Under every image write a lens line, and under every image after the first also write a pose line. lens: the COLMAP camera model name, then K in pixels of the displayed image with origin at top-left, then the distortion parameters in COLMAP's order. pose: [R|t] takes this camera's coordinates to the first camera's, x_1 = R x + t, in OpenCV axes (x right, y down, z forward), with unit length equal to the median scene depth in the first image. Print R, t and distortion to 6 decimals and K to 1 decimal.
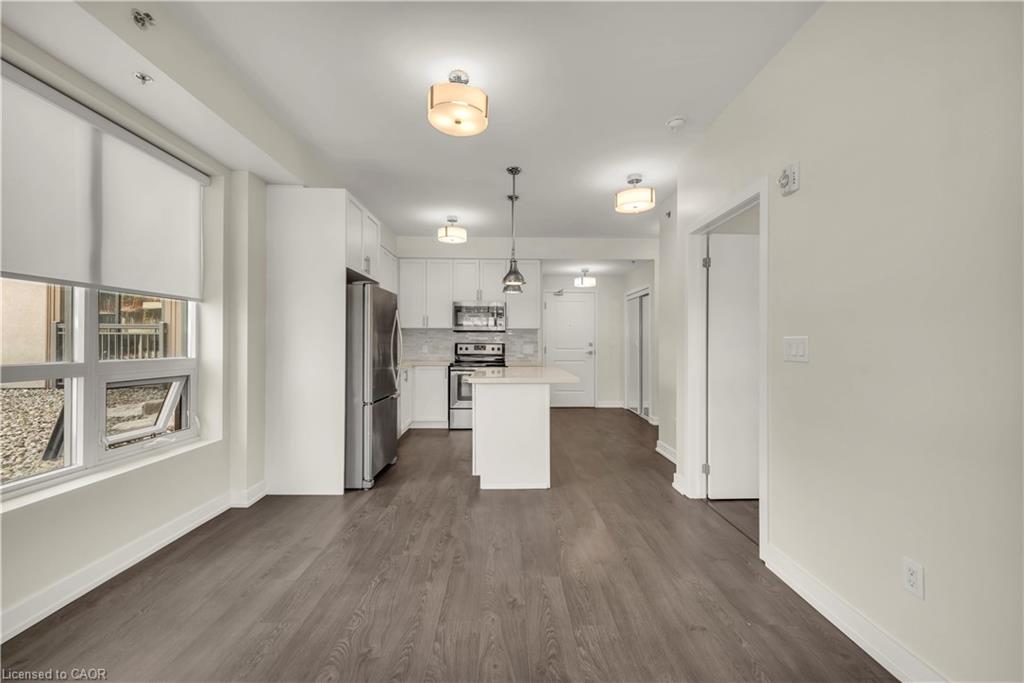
lens RADIAL K [[405.0, 0, 517.5], [0, 405.0, 342.1], [0, 0, 1]] dist [0.010812, -0.002614]
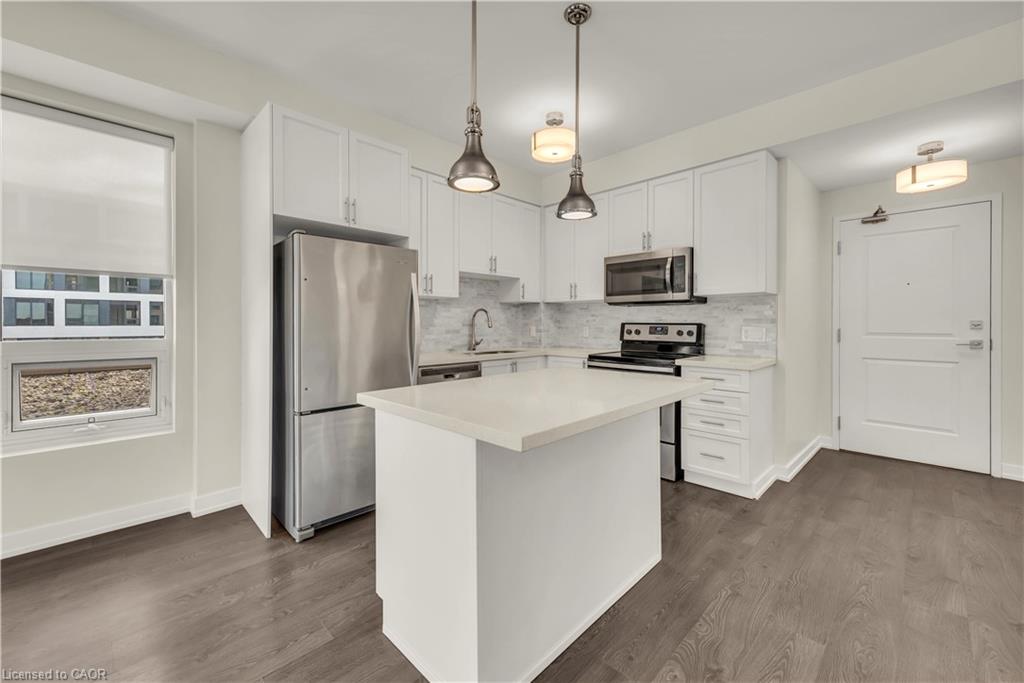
lens RADIAL K [[405.0, 0, 511.5], [0, 405.0, 324.3], [0, 0, 1]] dist [0.010812, -0.002614]
pose [[0.686676, -0.001938, -0.726961, 0.316126], [0.003248, 0.999995, 0.000403, 0.006333], [0.726956, -0.002638, 0.686679, 0.703255]]
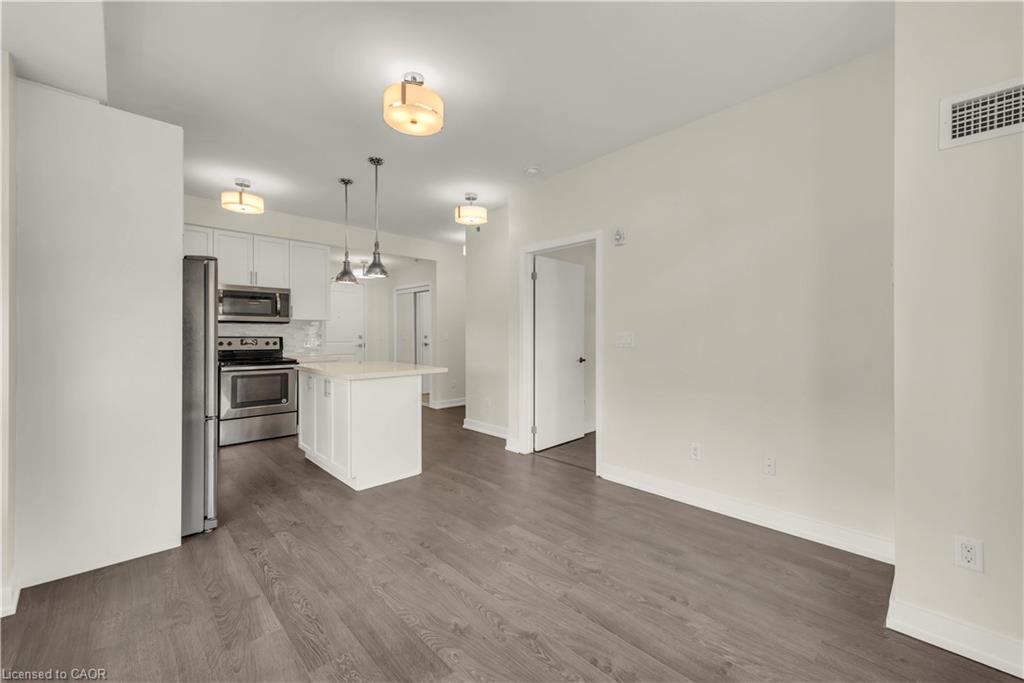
lens RADIAL K [[405.0, 0, 517.1], [0, 405.0, 335.3], [0, 0, 1]] dist [0.010812, -0.002614]
pose [[0.735961, -0.003318, 0.677016, -0.409261], [0.000487, 0.999990, 0.004371, -0.005376], [-0.677024, -0.002887, 0.735955, 0.043063]]
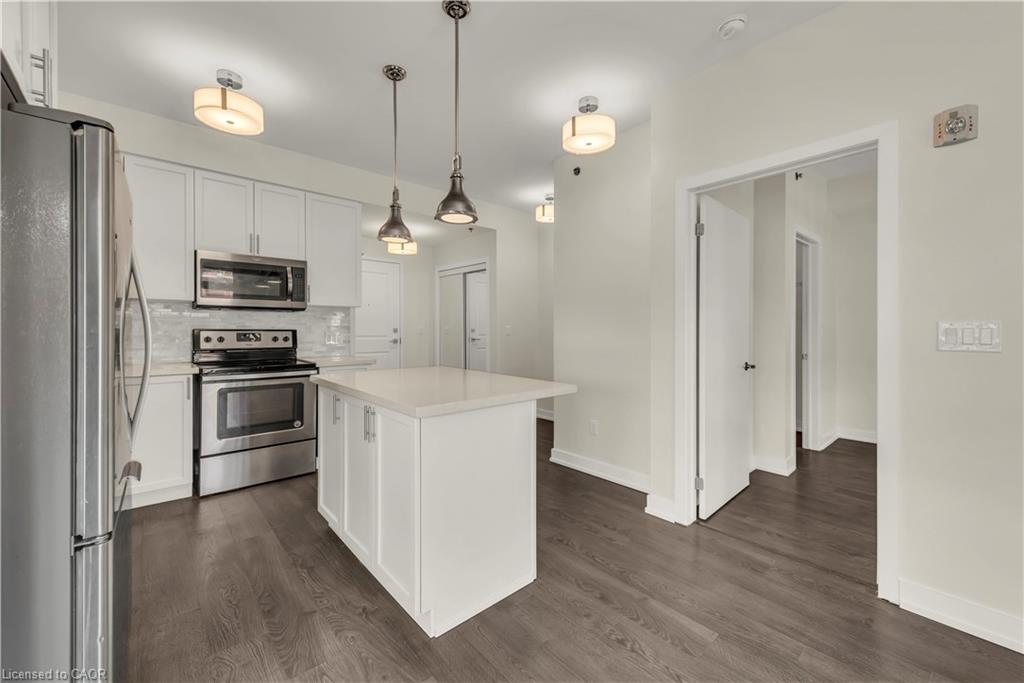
lens RADIAL K [[405.0, 0, 515.3], [0, 405.0, 329.3], [0, 0, 1]] dist [0.010812, -0.002614]
pose [[0.765088, -0.002736, 0.643920, -0.285361], [-0.000277, 0.999989, 0.004579, 0.000155], [-0.643925, -0.003682, 0.765079, 0.519186]]
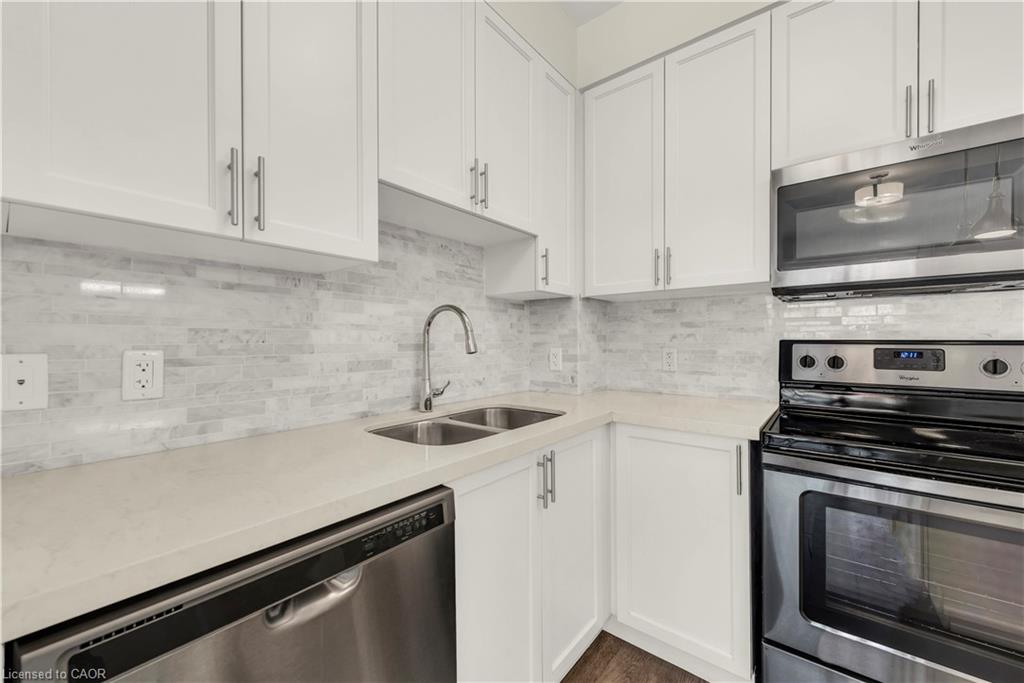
lens RADIAL K [[405.0, 0, 511.8], [0, 405.0, 342.6], [0, 0, 1]] dist [0.010812, -0.002614]
pose [[0.759604, -0.004877, -0.650367, -0.184612], [0.007217, 0.999974, 0.000930, 0.003968], [0.650346, -0.005400, 0.759619, 1.098732]]
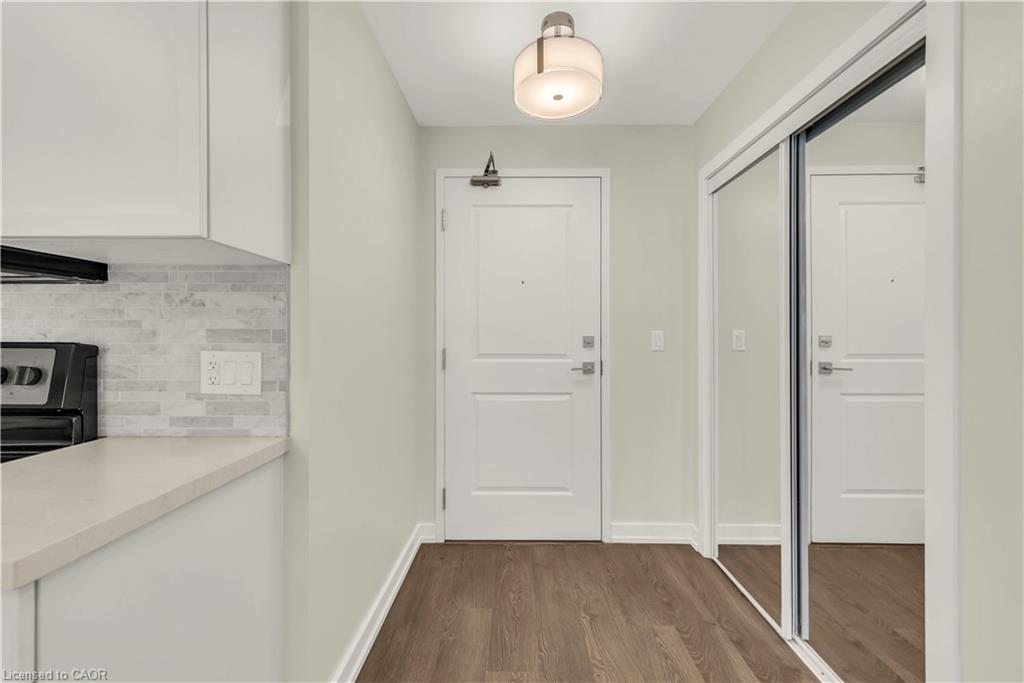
lens RADIAL K [[428.3, 0, 518.7], [0, 428.3, 335.6], [0, 0, 1]] dist [0.026753, -0.000210]
pose [[0.999907, -0.004727, -0.012764, 0.262773], [0.004700, 0.999987, -0.002147, 0.003090], [0.012774, 0.002087, 0.999916, 1.337025]]
